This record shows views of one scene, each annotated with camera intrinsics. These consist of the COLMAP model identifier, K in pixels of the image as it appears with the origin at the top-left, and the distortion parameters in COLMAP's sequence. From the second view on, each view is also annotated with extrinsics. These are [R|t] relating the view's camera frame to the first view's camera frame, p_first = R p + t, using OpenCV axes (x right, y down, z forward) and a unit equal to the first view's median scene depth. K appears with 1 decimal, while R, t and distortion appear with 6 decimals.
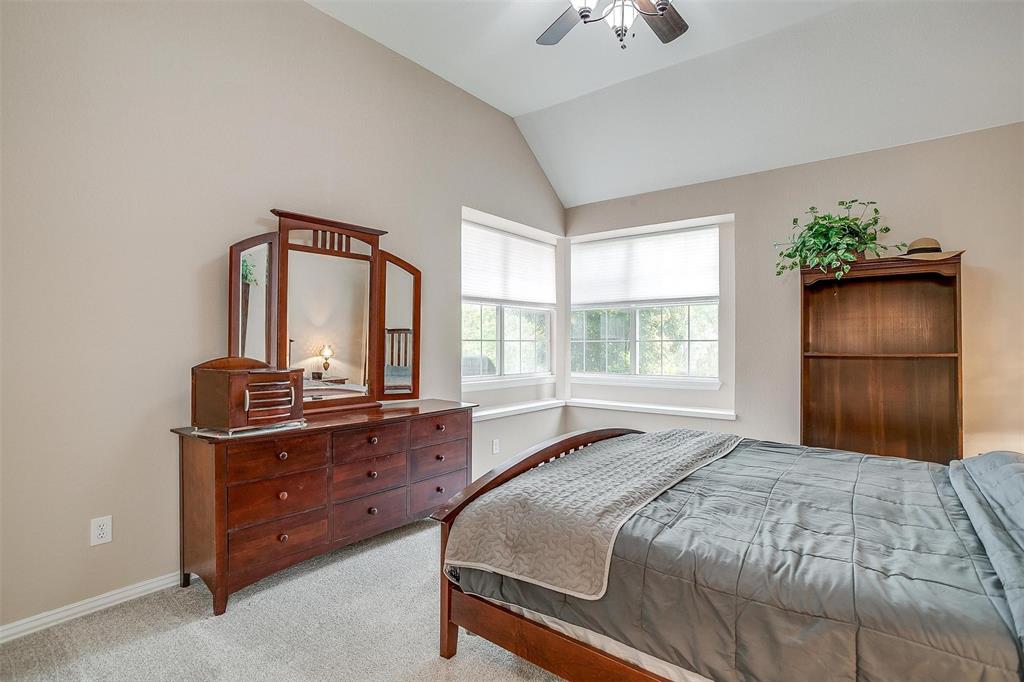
lens RADIAL K [[497.6, 0, 513.2], [0, 497.6, 337.8], [0, 0, 1]] dist [-0.054832, 0.029116]
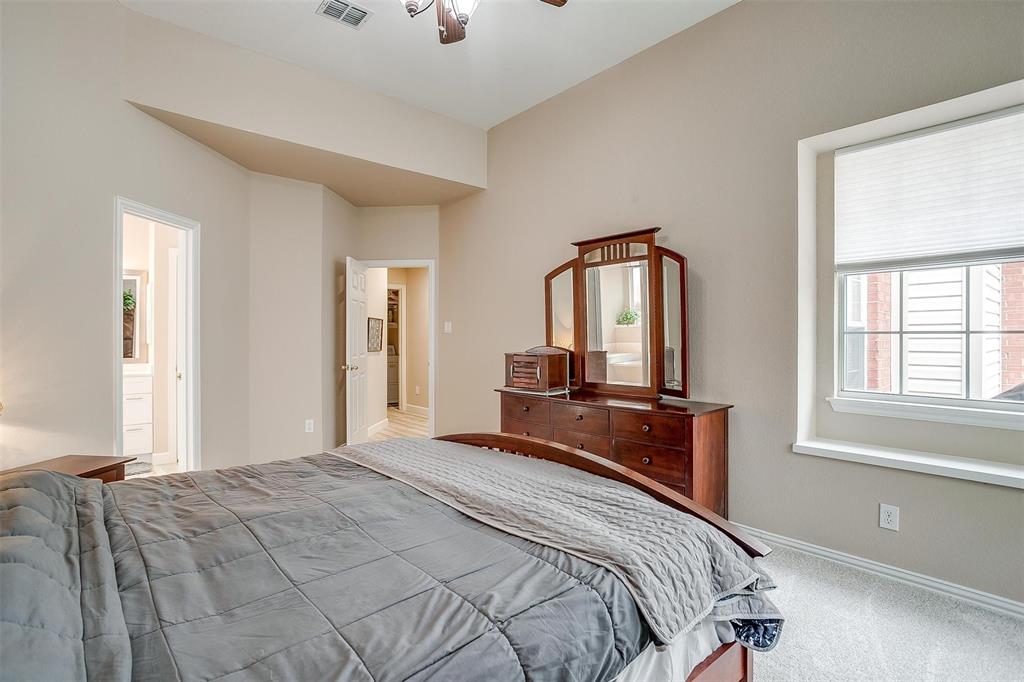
lens RADIAL K [[497.6, 0, 514.1], [0, 497.6, 338.1], [0, 0, 1]] dist [-0.054832, 0.029116]
pose [[-0.192884, -0.001322, -0.981221, 0.835572], [0.001843, 0.999997, -0.001709, 0.015096], [0.981220, -0.002138, -0.192881, 0.959090]]
